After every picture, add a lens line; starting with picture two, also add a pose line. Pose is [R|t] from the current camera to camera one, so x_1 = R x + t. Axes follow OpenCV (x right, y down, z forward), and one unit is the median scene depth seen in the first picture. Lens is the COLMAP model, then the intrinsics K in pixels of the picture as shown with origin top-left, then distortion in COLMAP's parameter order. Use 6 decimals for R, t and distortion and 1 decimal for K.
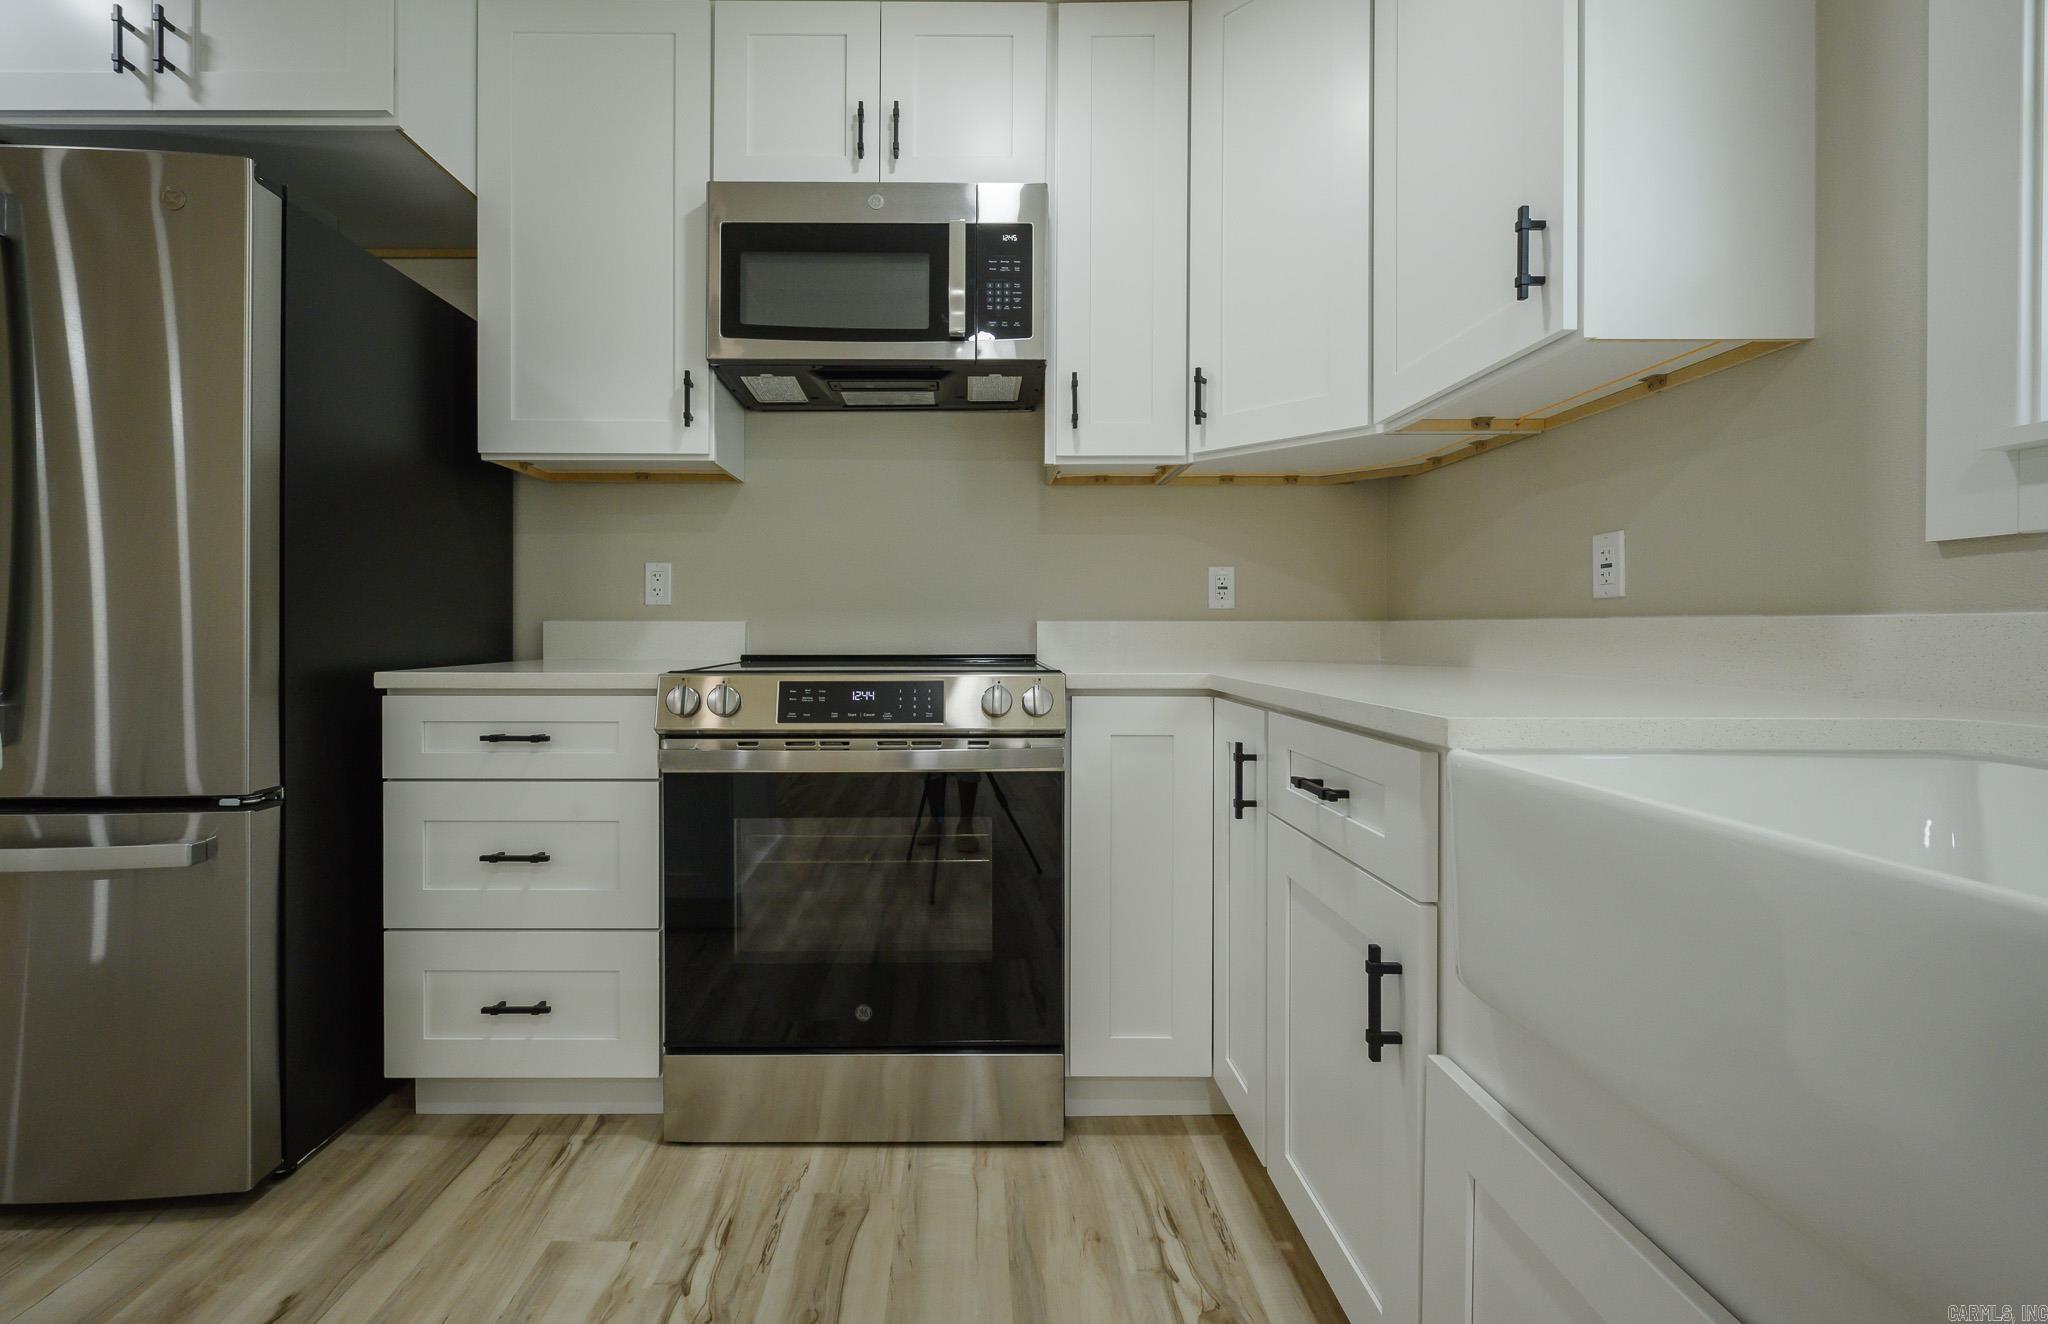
lens RADIAL K [[841.3, 0, 950.6], [0, 841.3, 633.7], [0, 0, 1]] dist [0.000337, -0.000002]
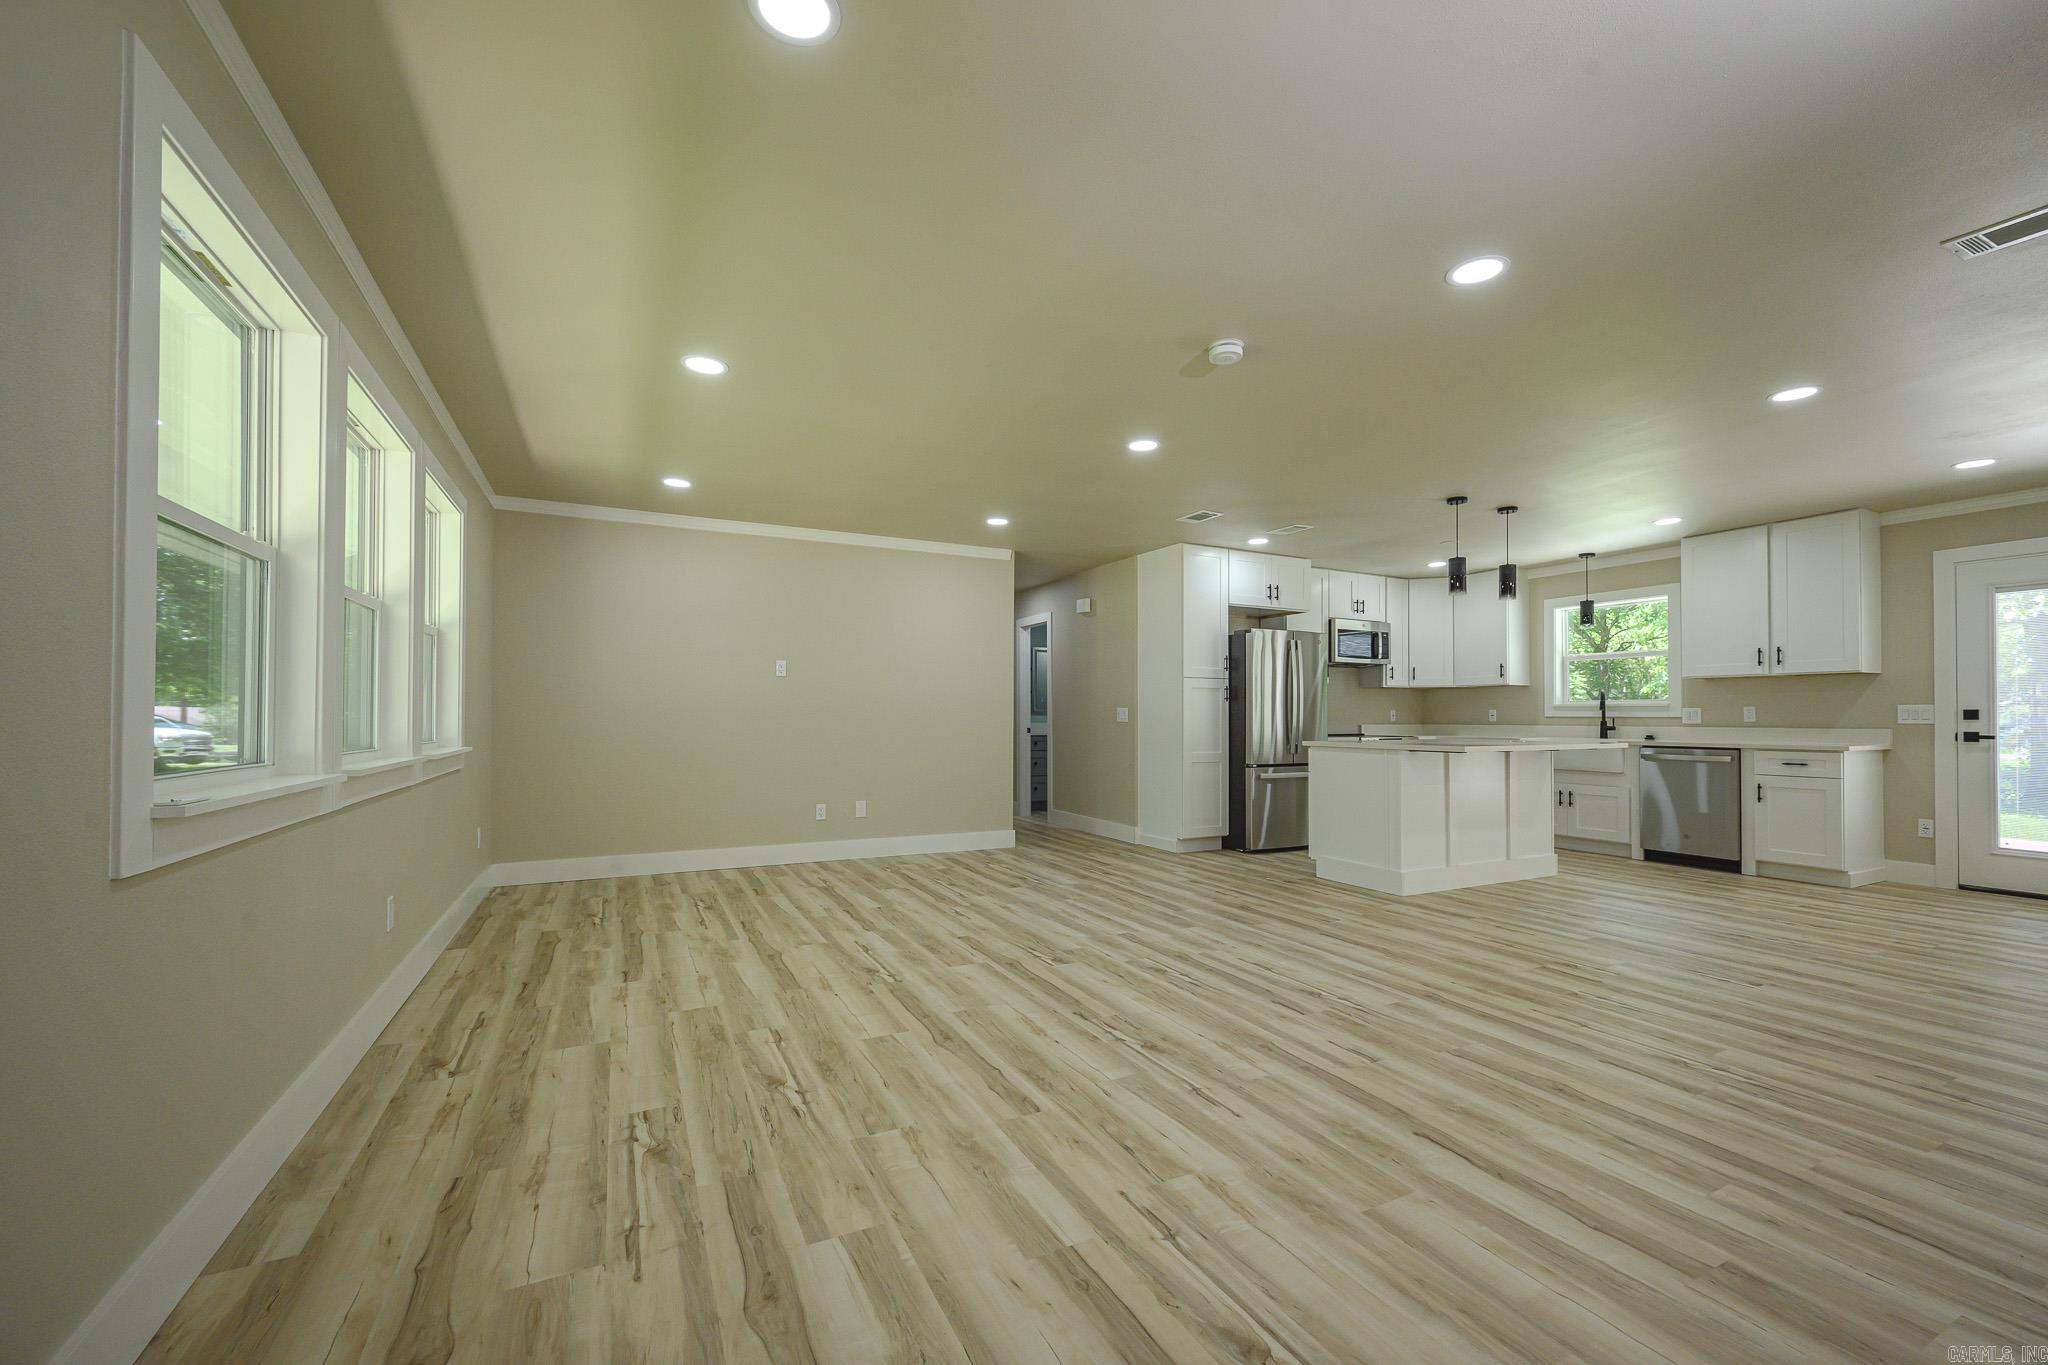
lens RADIAL K [[816.3, 0, 1023.5], [0, 816.3, 710.3], [0, 0, 1]] dist [-0.002306, -0.000490]
pose [[0.887777, 0.005319, 0.460243, -4.078632], [0.001458, 0.999896, -0.014368, -0.040334], [-0.460271, 0.013427, 0.887677, -2.153651]]
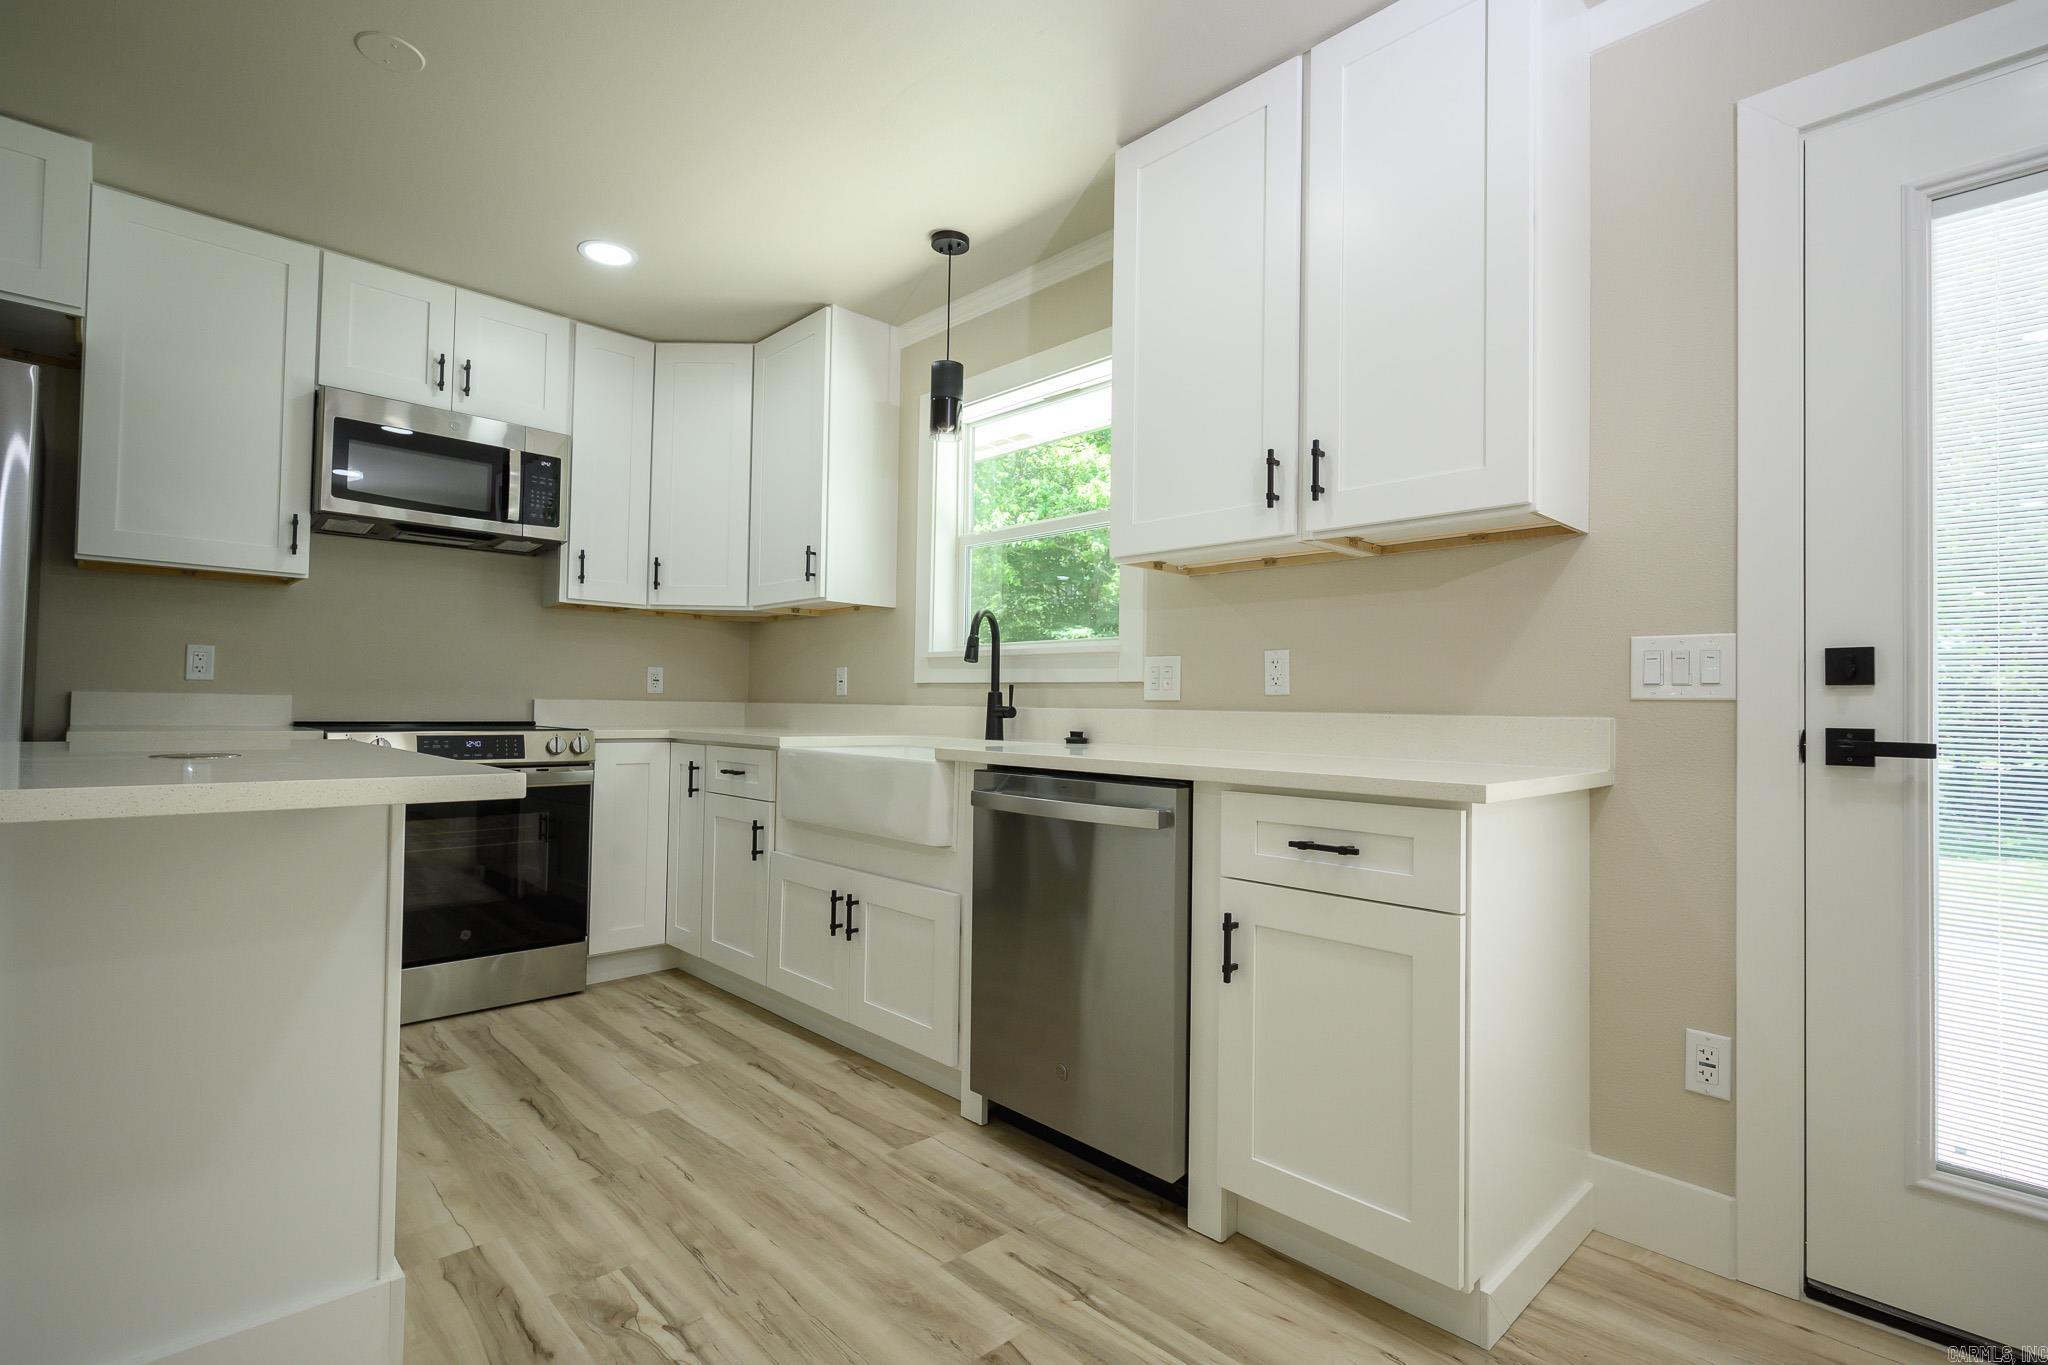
lens RADIAL K [[971.1, 0, 1018.5], [0, 971.1, 687.2], [0, 0, 1]] dist [-0.002344, 0.000139]
pose [[0.713705, 0.025532, 0.699981, -0.683609], [-0.011574, 0.999629, -0.024660, -0.004986], [-0.700351, 0.009498, 0.713736, -1.151488]]
